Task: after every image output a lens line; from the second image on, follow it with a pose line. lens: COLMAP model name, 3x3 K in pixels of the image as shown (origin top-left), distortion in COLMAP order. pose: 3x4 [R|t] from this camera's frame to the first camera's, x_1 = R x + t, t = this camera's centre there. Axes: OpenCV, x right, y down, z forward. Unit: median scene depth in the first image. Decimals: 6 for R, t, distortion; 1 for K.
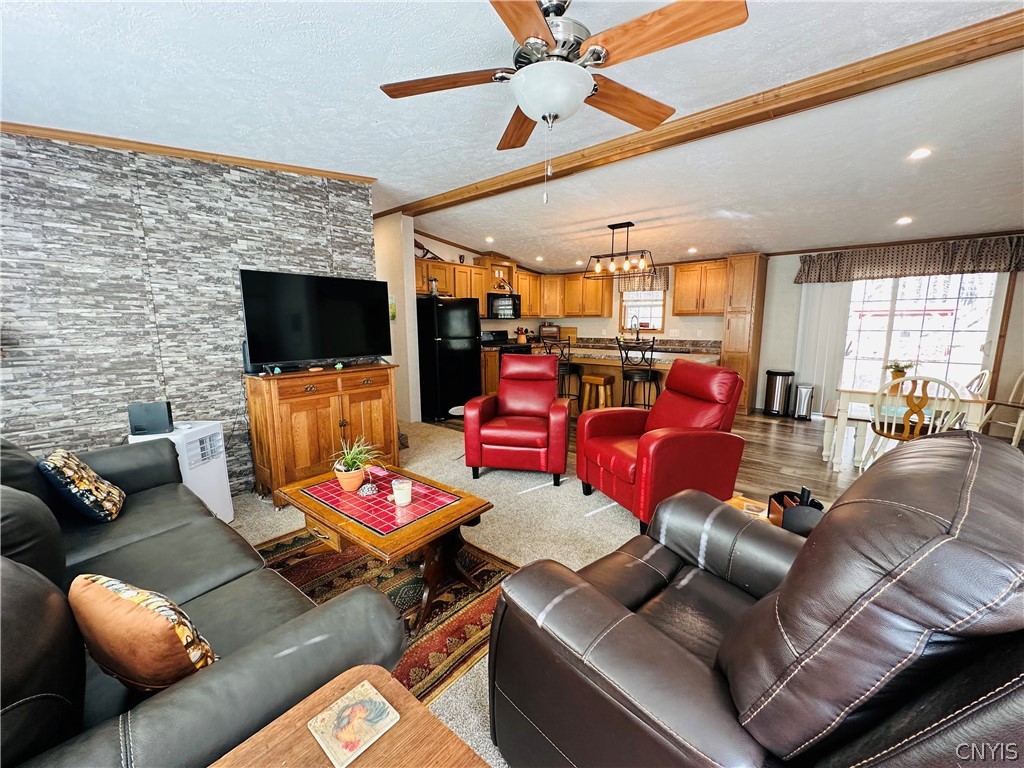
lens RADIAL K [[408.6, 0, 512.0], [0, 408.6, 384.0], [0, 0, 1]] dist [-0.003392, 0.000500]
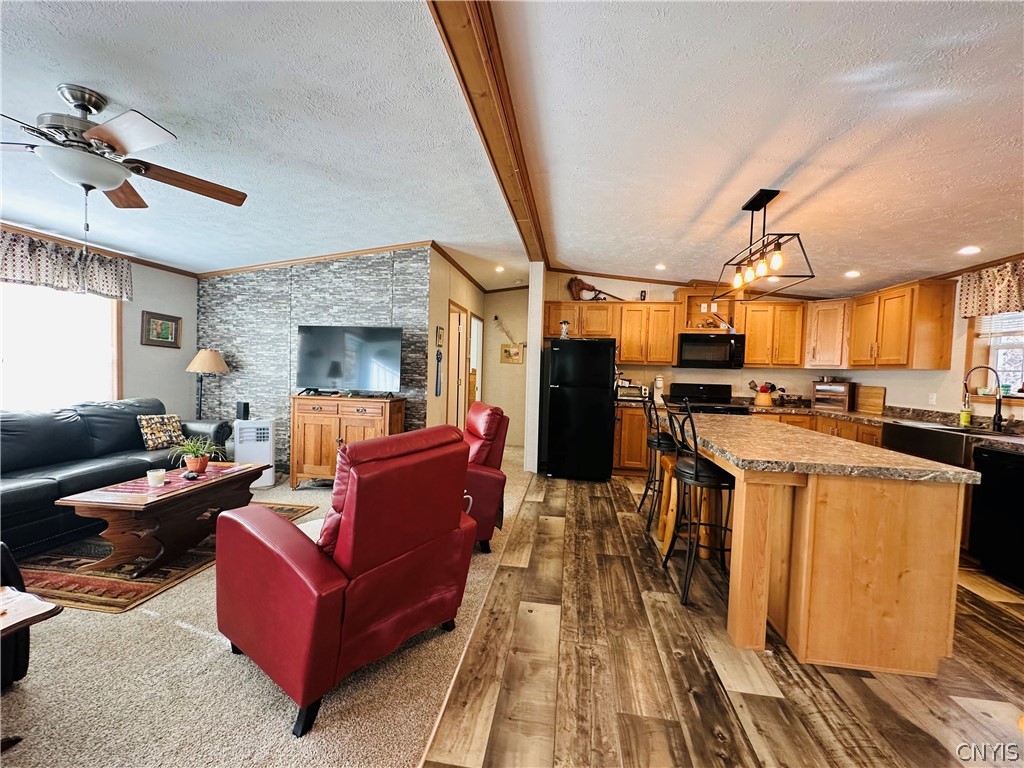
lens RADIAL K [[408.6, 0, 512.0], [0, 408.6, 384.0], [0, 0, 1]] dist [-0.003392, 0.000500]
pose [[0.531640, 0.049630, -0.845515, 0.450857], [-0.157538, 0.986656, -0.041141, -0.052234], [0.832190, 0.155073, 0.532364, 0.367044]]
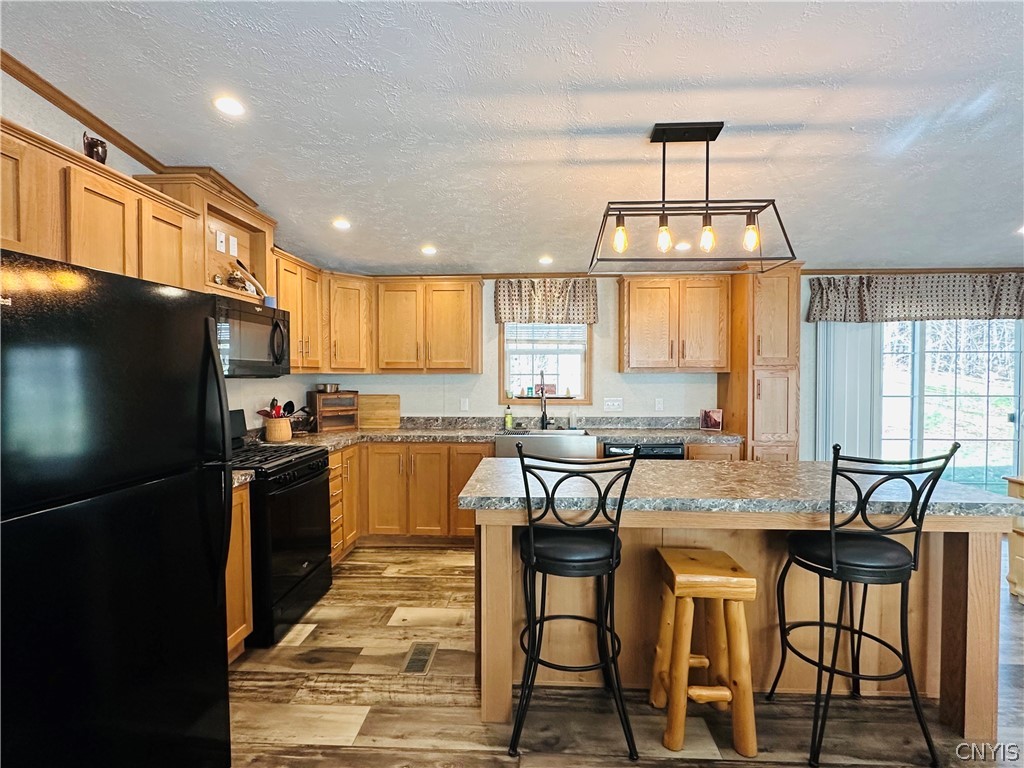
lens RADIAL K [[512.7, 0, 511.3], [0, 512.7, 386.9], [0, 0, 1]] dist [-0.001756, 0.000398]
pose [[0.791835, -0.012283, 0.610611, -0.115273], [0.090423, 0.991137, -0.097322, -0.102168], [-0.604004, 0.132276, 0.785928, 0.603854]]
